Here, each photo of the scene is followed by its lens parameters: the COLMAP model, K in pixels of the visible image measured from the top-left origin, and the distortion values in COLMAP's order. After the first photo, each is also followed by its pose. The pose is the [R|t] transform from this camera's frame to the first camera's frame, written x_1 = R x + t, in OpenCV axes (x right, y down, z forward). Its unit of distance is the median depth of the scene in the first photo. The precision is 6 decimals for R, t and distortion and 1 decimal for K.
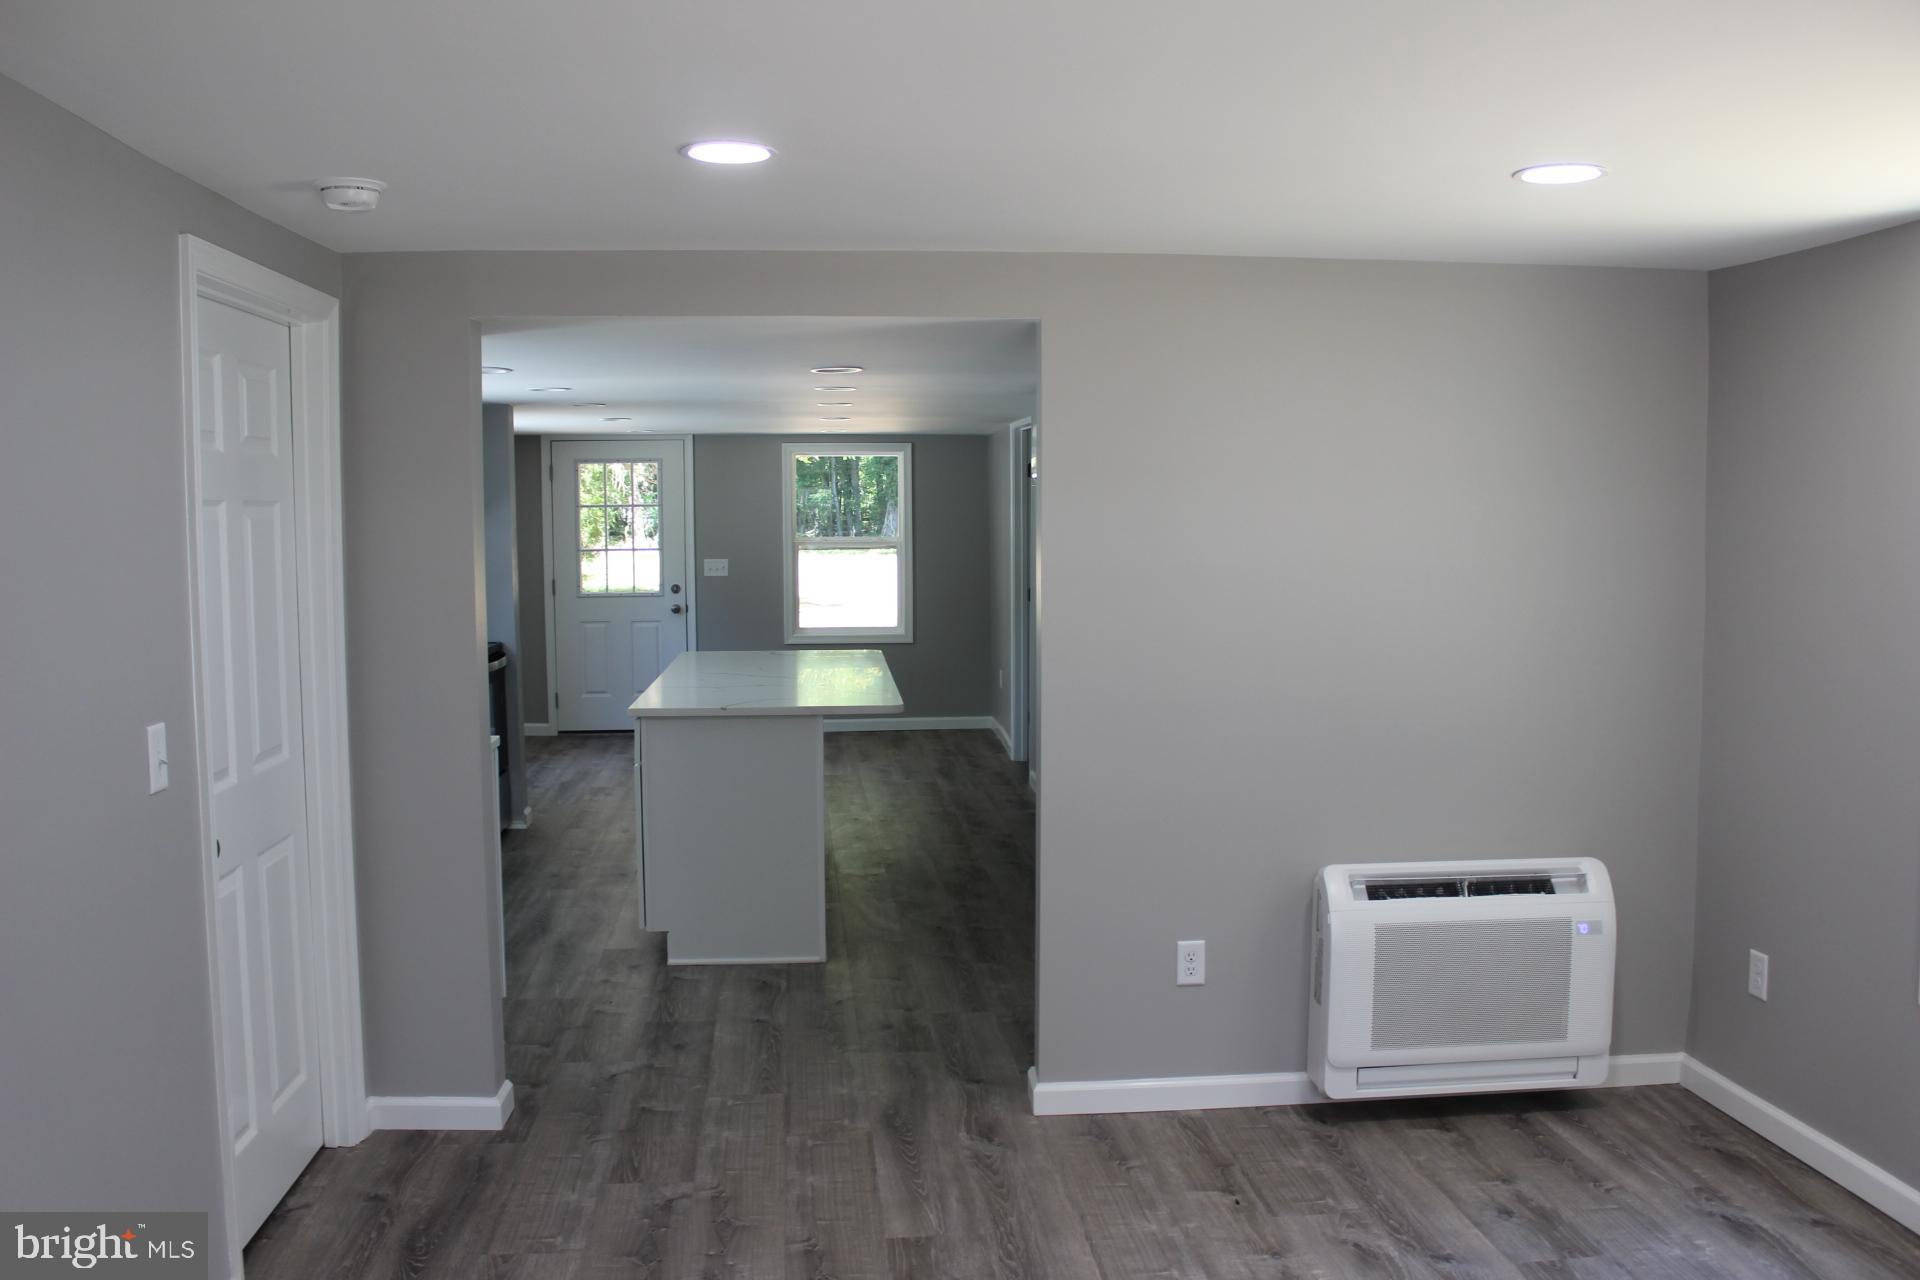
lens RADIAL K [[1593.6, 0, 963.9], [0, 1593.6, 655.5], [0, 0, 1]] dist [-0.164877, 0.146361]
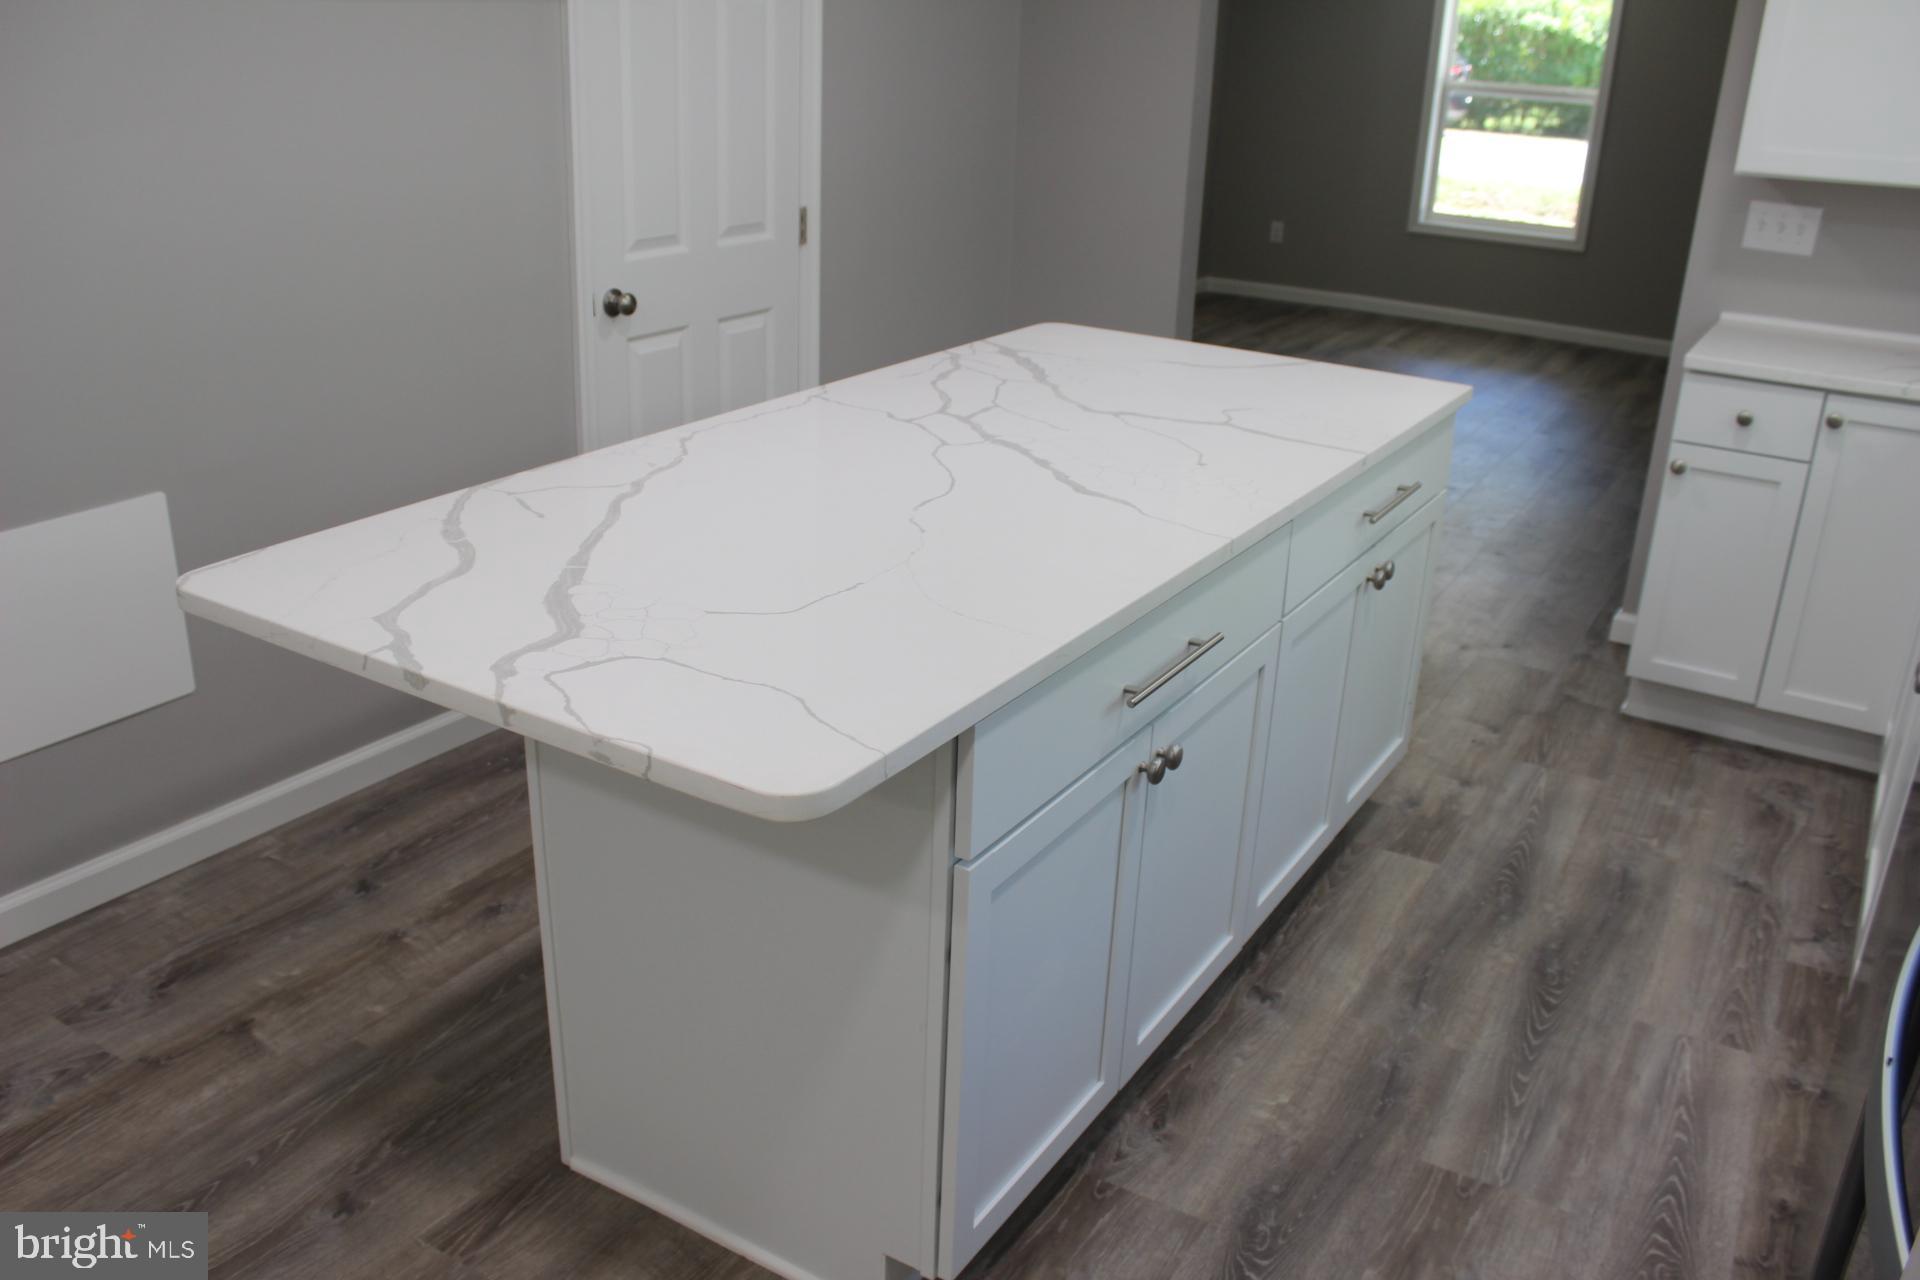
lens RADIAL K [[1593.6, 0, 953.1], [0, 1593.6, 651.2], [0, 0, 1]] dist [-0.164877, 0.146361]
pose [[-0.795201, -0.249839, 0.552482, -0.519107], [0.025314, 0.896692, 0.441930, -0.175380], [-0.605818, 0.365408, -0.706726, 2.013837]]
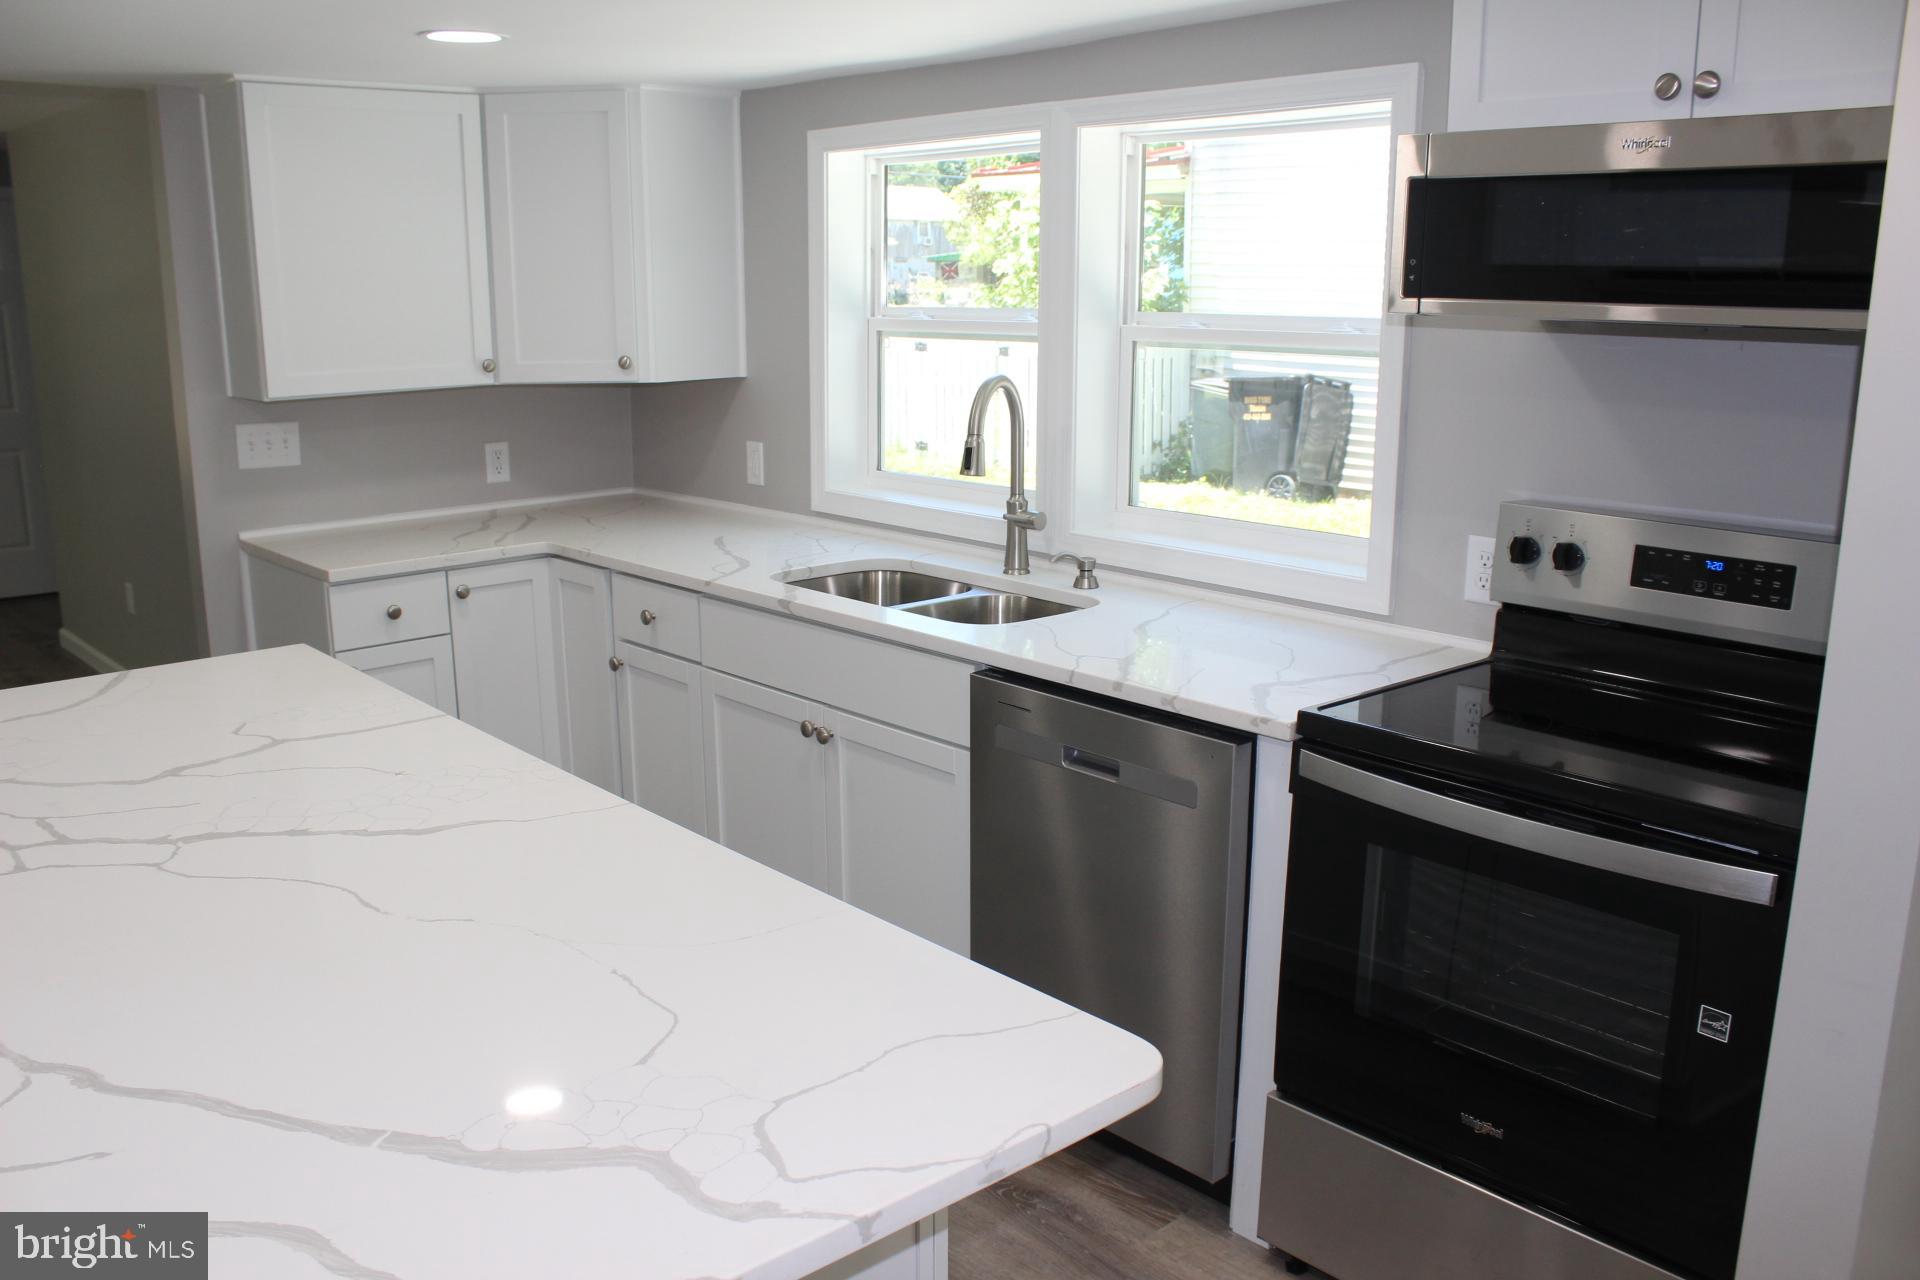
lens RADIAL K [[1593.6, 0, 947.8], [0, 1593.6, 648.9], [0, 0, 1]] dist [-0.164877, 0.146361]
pose [[-0.805522, 0.139401, -0.575936, -0.105040], [-0.052227, 0.951451, 0.303338, -0.183606], [0.590260, 0.274425, -0.759134, 2.012143]]
